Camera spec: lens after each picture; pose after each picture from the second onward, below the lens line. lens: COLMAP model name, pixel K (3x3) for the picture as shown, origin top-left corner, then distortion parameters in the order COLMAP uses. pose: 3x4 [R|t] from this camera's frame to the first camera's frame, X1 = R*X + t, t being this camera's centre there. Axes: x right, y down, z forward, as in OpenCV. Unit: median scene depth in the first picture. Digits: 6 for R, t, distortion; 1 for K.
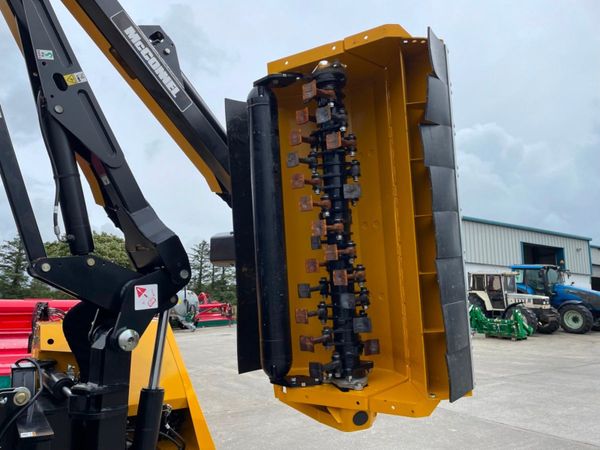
lens RADIAL K [[456.7, 0, 300.0], [0, 456.7, 225.0], [0, 0, 1]] dist [0.085566, -0.115724]
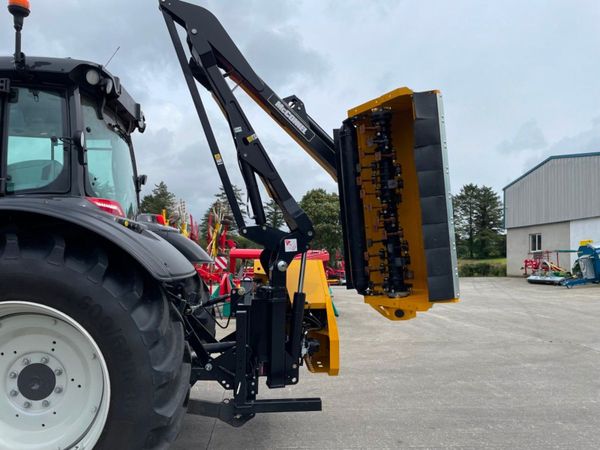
lens RADIAL K [[456.7, 0, 300.0], [0, 456.7, 225.0], [0, 0, 1]] dist [0.085566, -0.115724]
pose [[0.881509, -0.017720, -0.471835, 0.596510], [0.064559, 0.994434, 0.083267, -0.085844], [0.467733, -0.103862, 0.877746, -0.652620]]
